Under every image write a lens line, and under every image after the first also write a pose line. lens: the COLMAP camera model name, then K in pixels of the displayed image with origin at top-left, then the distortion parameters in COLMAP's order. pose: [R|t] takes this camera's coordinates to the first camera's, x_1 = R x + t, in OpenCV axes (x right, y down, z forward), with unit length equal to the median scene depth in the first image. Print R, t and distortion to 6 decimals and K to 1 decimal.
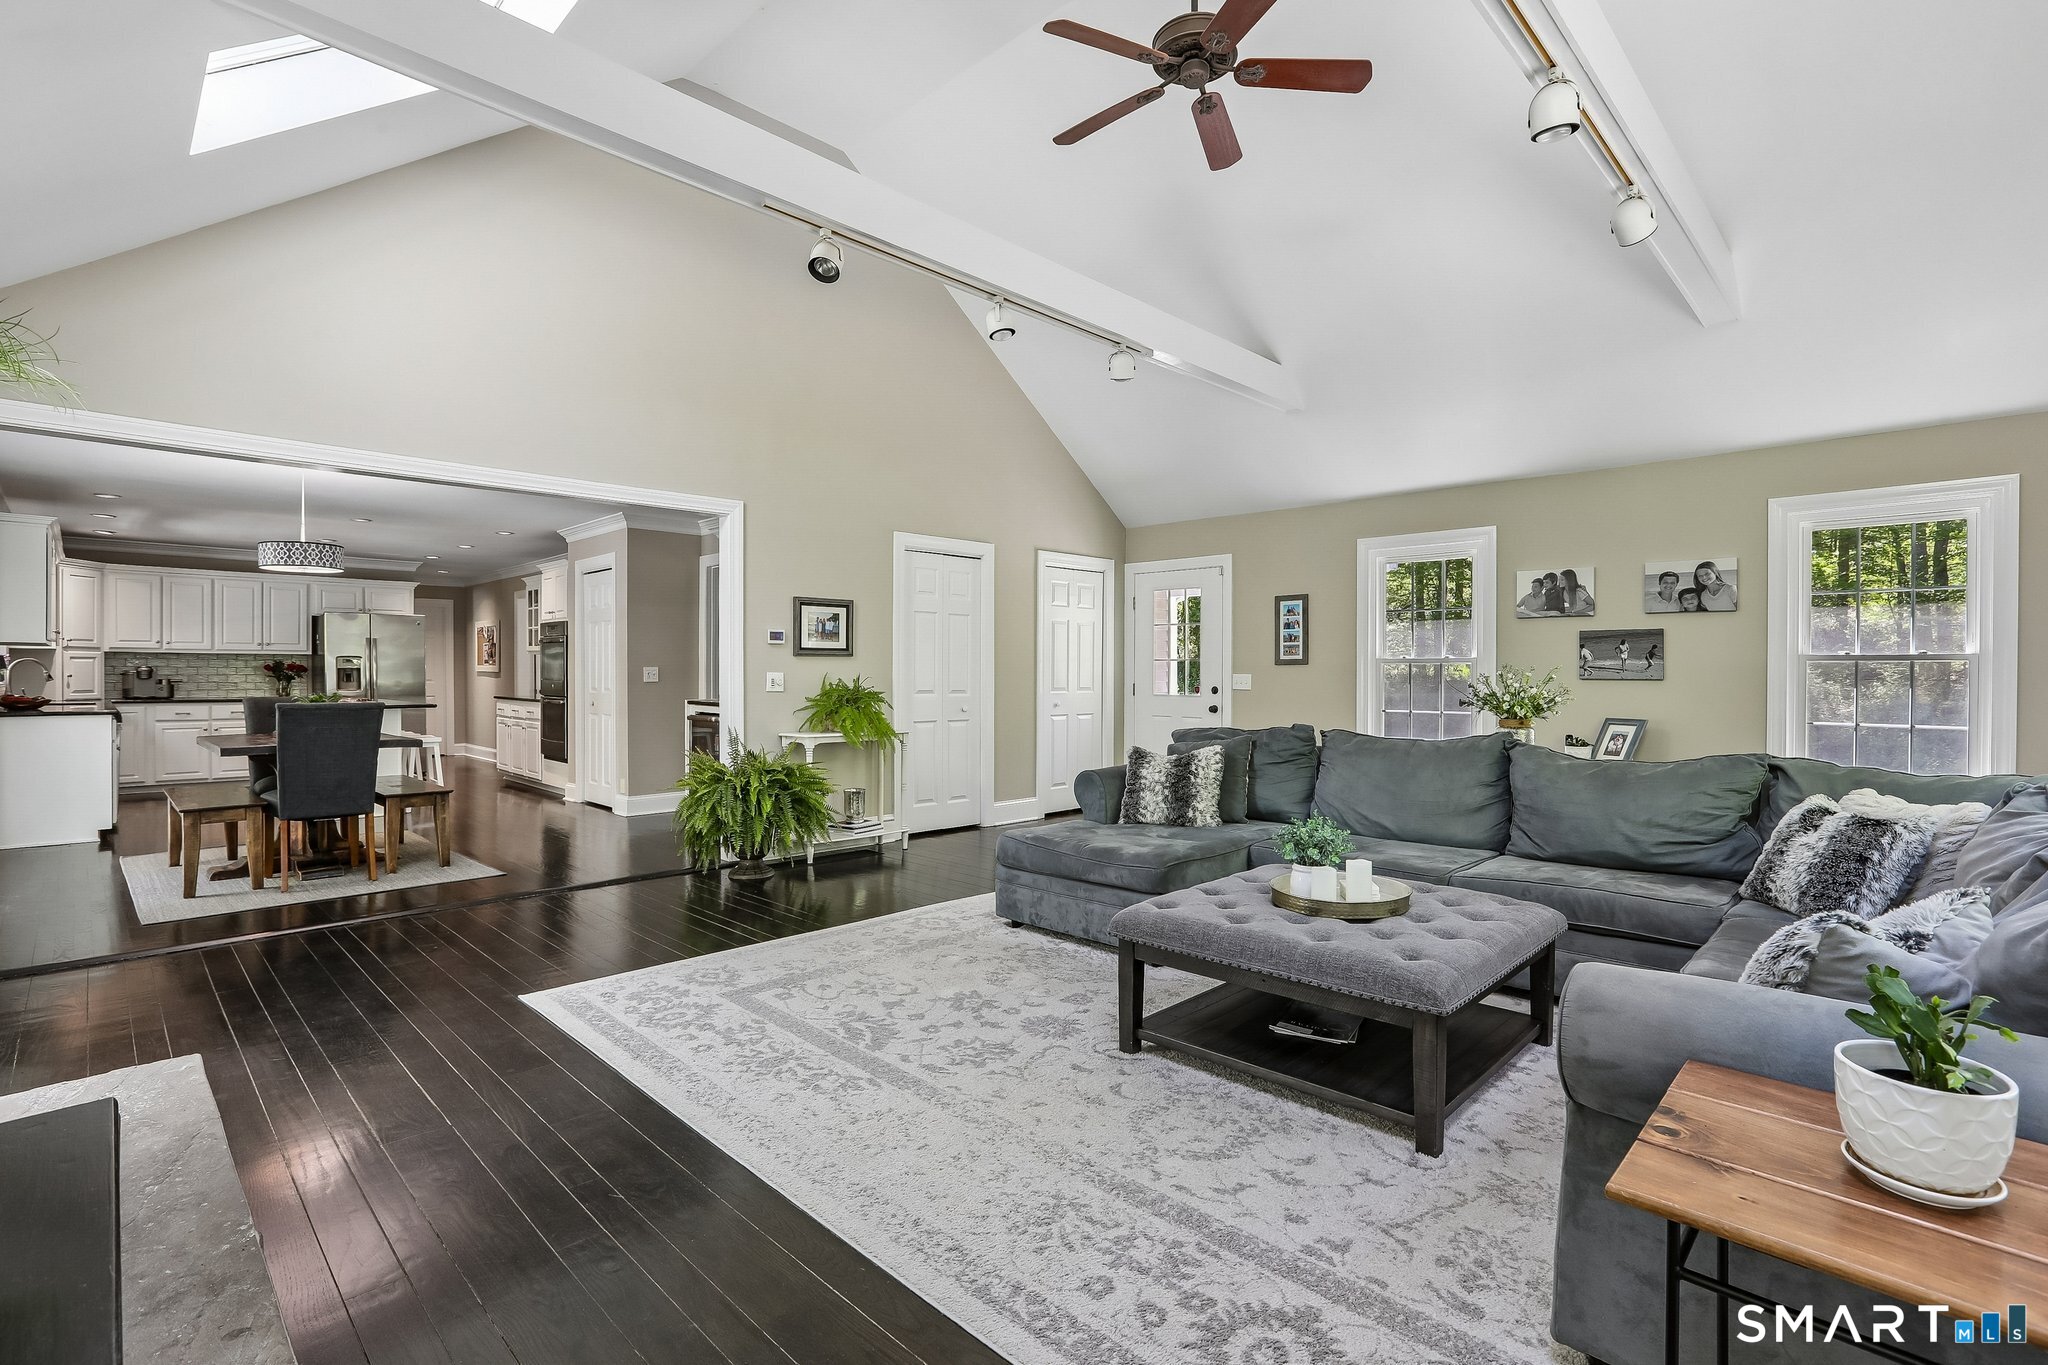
lens RADIAL K [[959.6, 0, 1029.6], [0, 959.6, 675.8], [0, 0, 1]] dist [-0.066243, 0.037981]
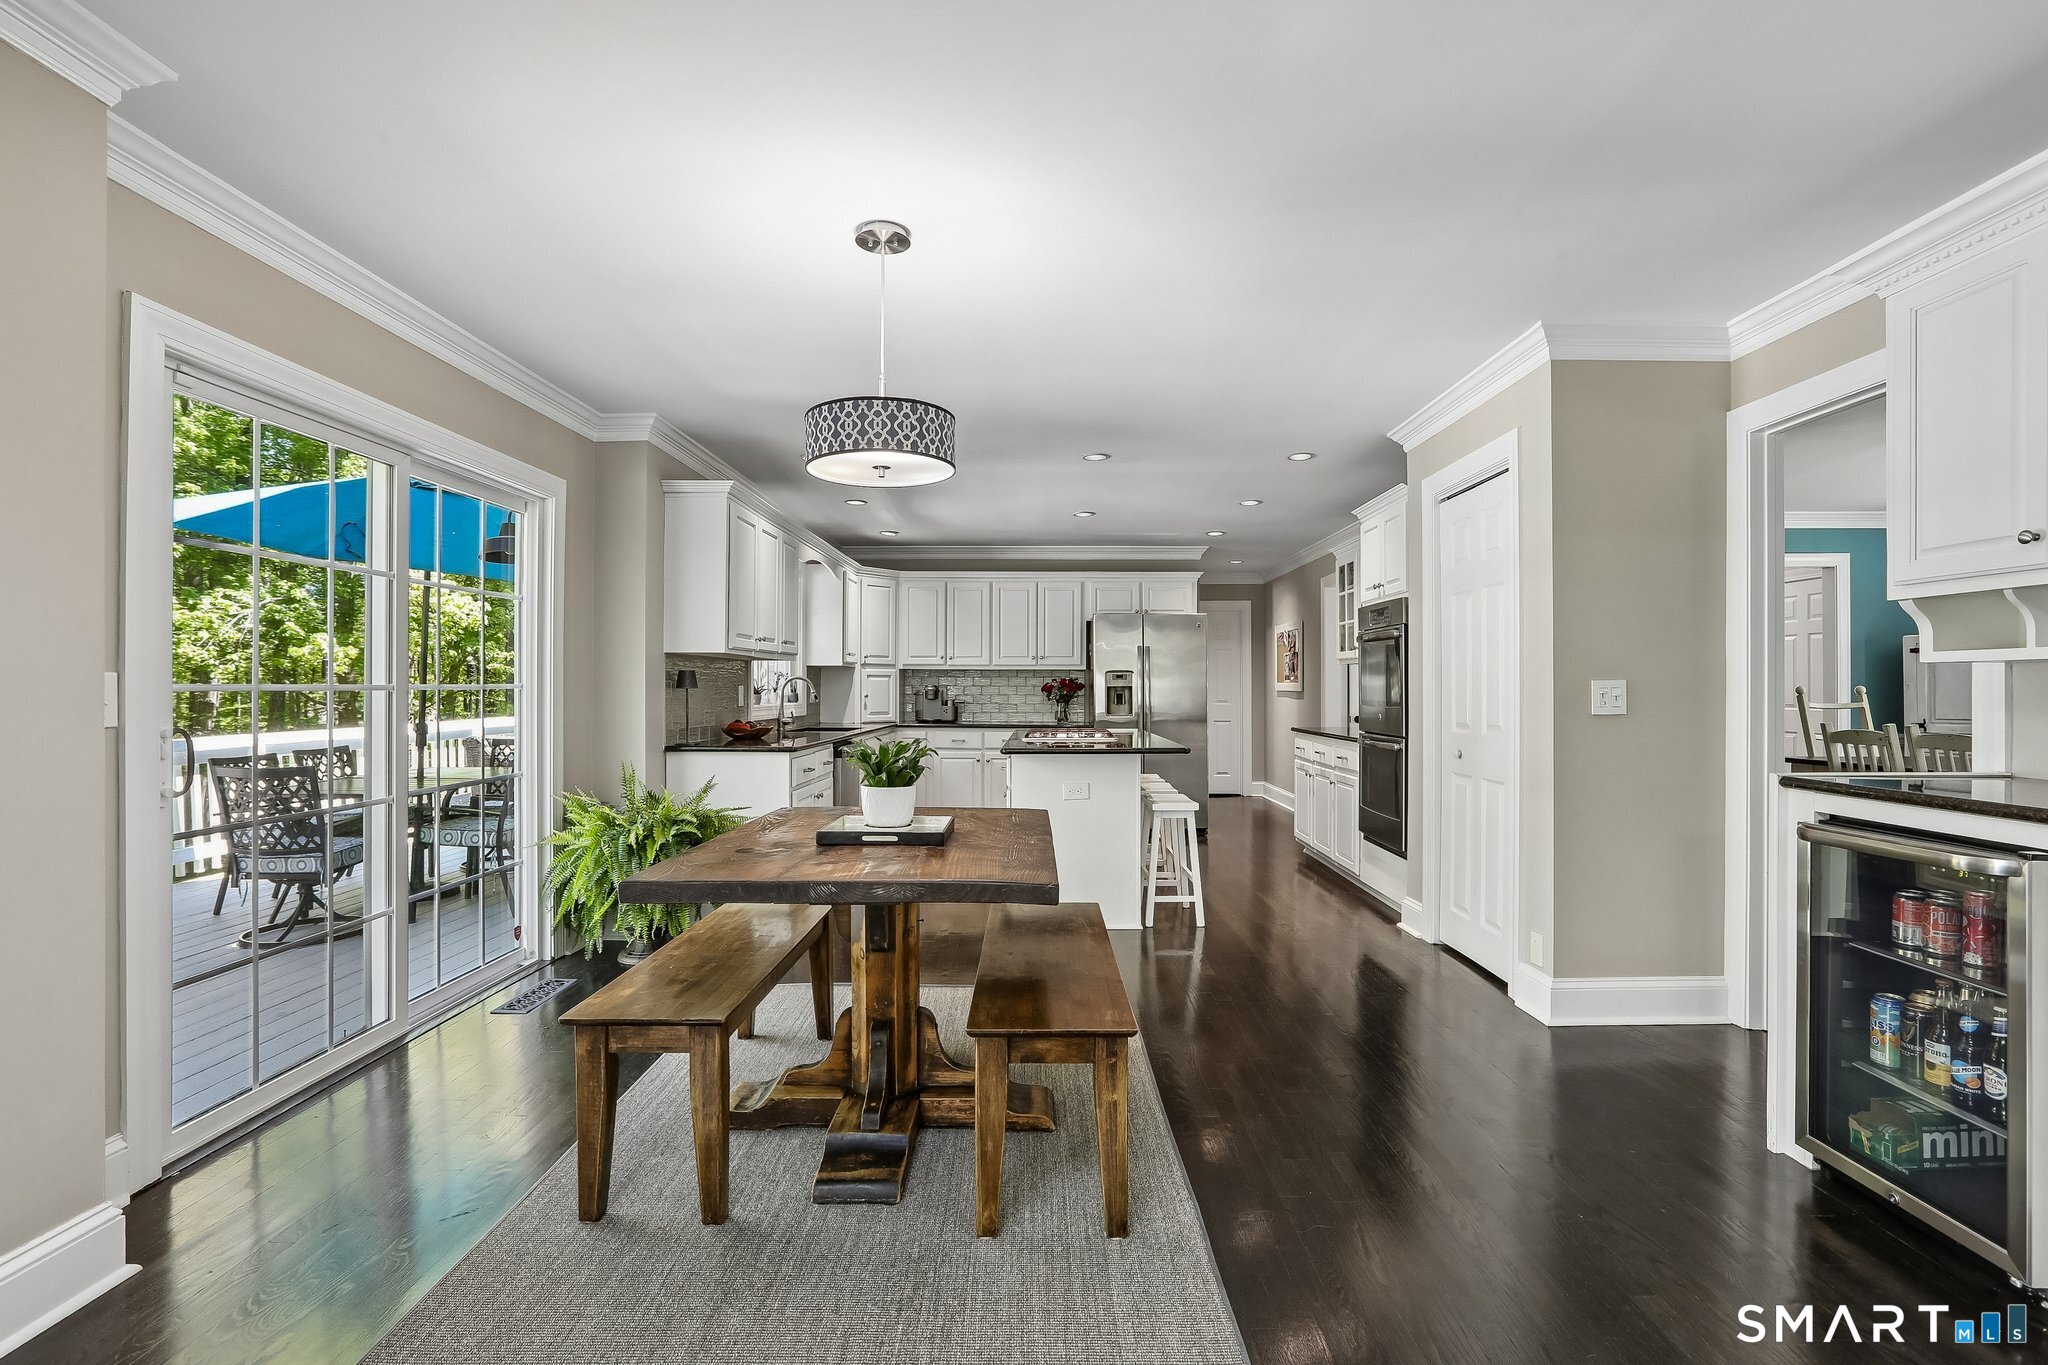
lens RADIAL K [[959.6, 0, 1029.6], [0, 959.6, 675.8], [0, 0, 1]] dist [-0.066243, 0.037981]
pose [[0.694511, -0.011676, -0.719387, -0.223092], [-0.002533, 0.999822, -0.018673, -0.002169], [0.719478, 0.014791, 0.694358, 0.421468]]
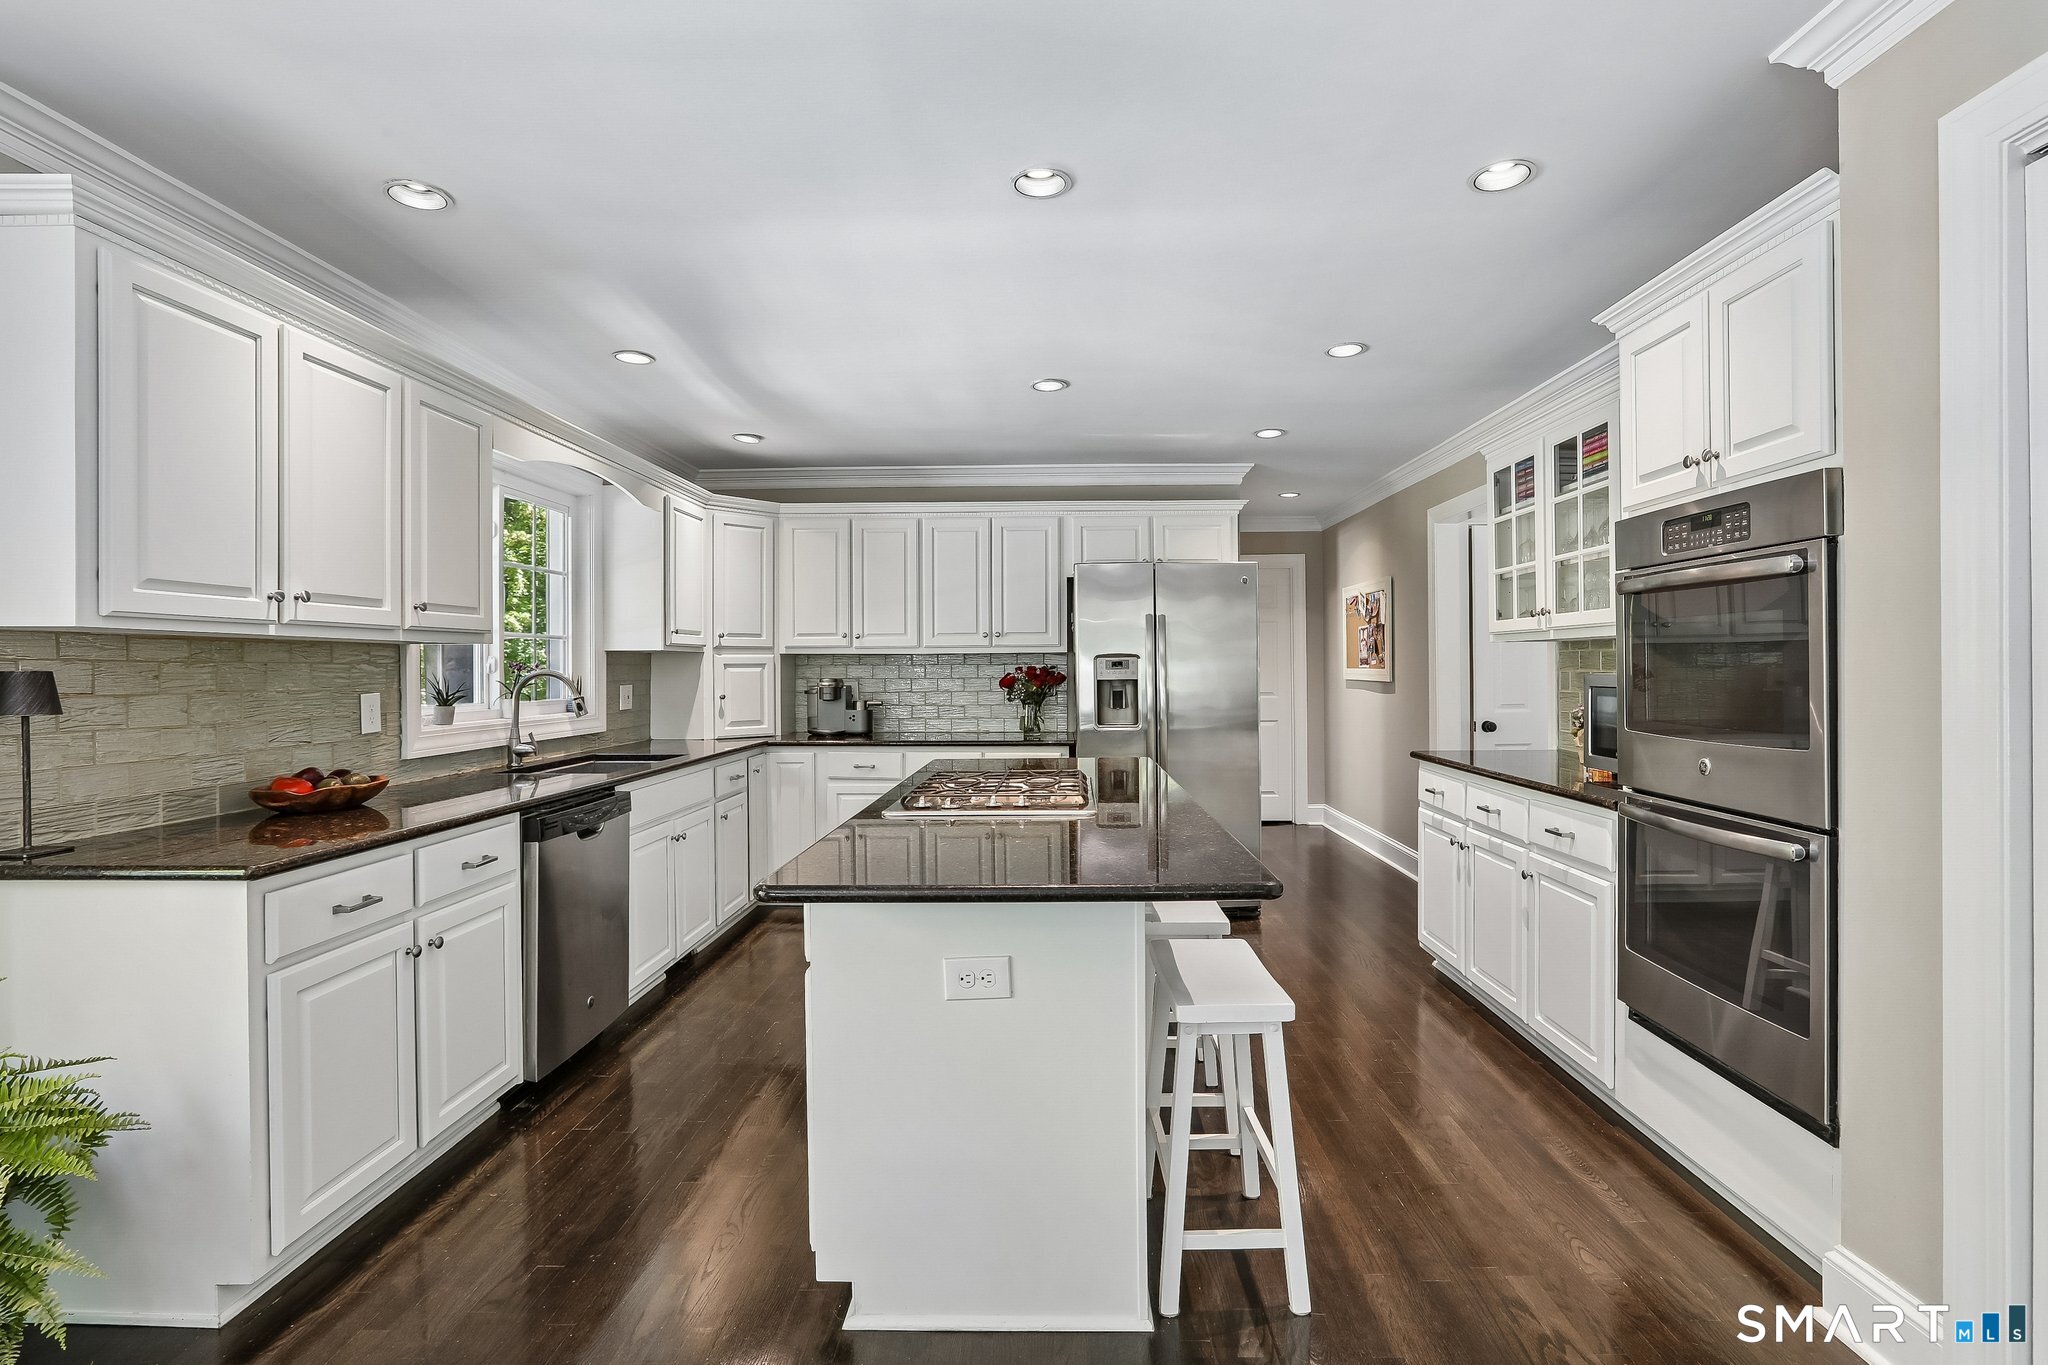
lens RADIAL K [[959.6, 0, 1029.6], [0, 959.6, 675.8], [0, 0, 1]] dist [-0.066243, 0.037981]
pose [[0.684014, -0.001152, -0.729468, -0.419912], [0.005184, 0.999981, 0.003282, -0.012701], [0.729450, -0.006026, 0.684007, 0.663971]]
